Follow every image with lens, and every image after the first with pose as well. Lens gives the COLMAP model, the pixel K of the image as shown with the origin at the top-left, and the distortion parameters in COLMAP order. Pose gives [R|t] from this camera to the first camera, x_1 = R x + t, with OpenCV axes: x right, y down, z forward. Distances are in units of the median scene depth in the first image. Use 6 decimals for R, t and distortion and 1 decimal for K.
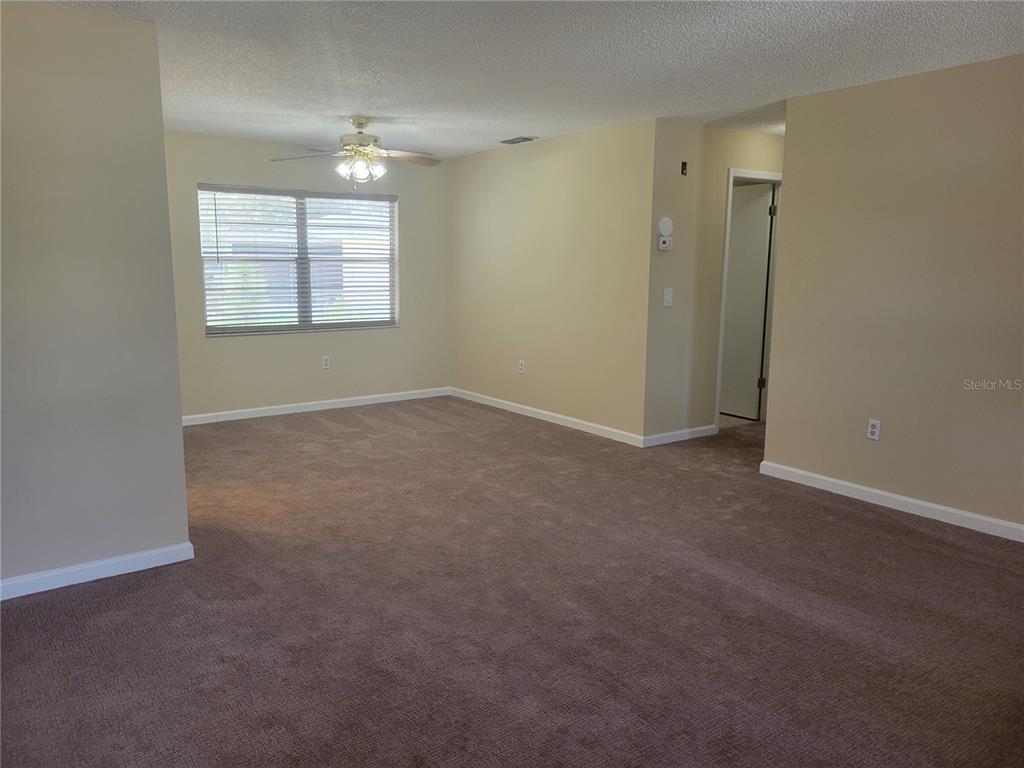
lens RADIAL K [[751.0, 0, 508.9], [0, 751.0, 382.2], [0, 0, 1]] dist [0.051507, -0.040746]
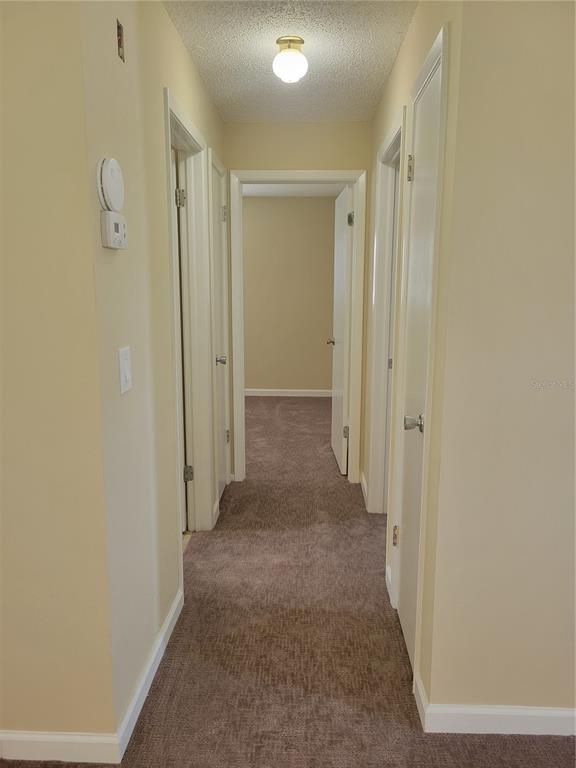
lens RADIAL K [[576.9, 0, 288.0], [0, 576.9, 384.0], [0, 0, 1]] dist [0.052572, -0.038966]
pose [[0.619623, -0.135705, 0.773079, 0.026166], [0.125637, 0.989389, 0.072977, -0.118358], [-0.774779, 0.051910, 0.630097, 0.752083]]
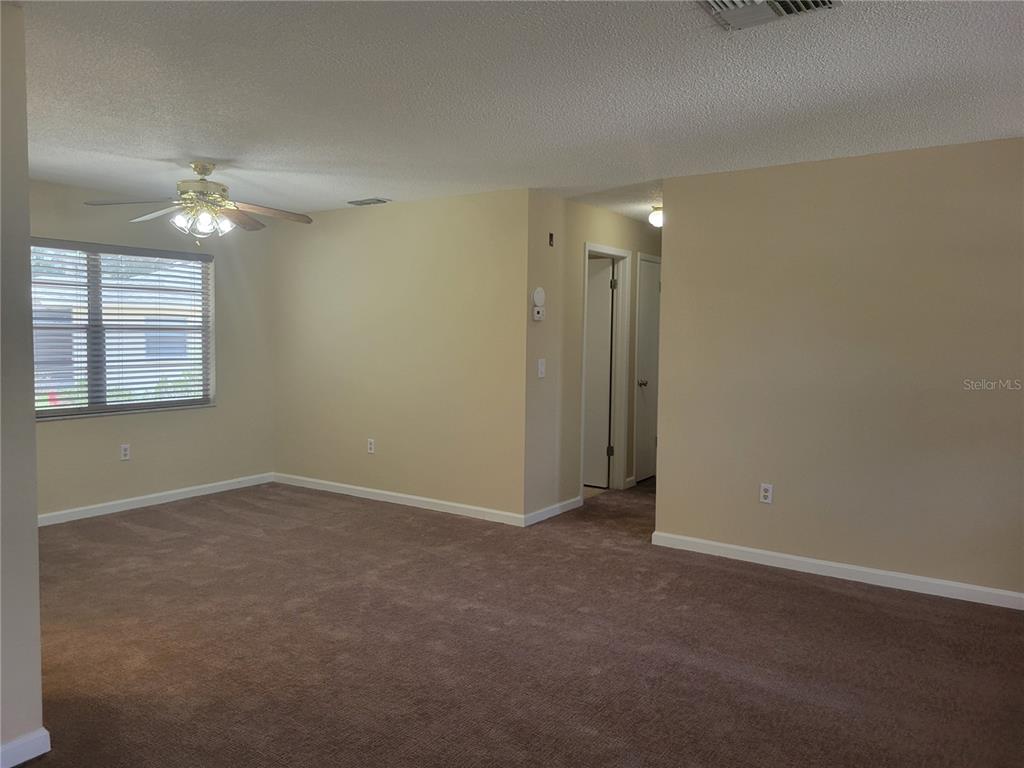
lens RADIAL K [[751.0, 0, 508.9], [0, 751.0, 382.2], [0, 0, 1]] dist [0.051507, -0.040746]
pose [[0.941642, -0.018817, 0.336090, -0.157867], [0.049264, 0.995390, -0.082295, -0.017312], [-0.332992, 0.094050, 0.938228, 0.106670]]
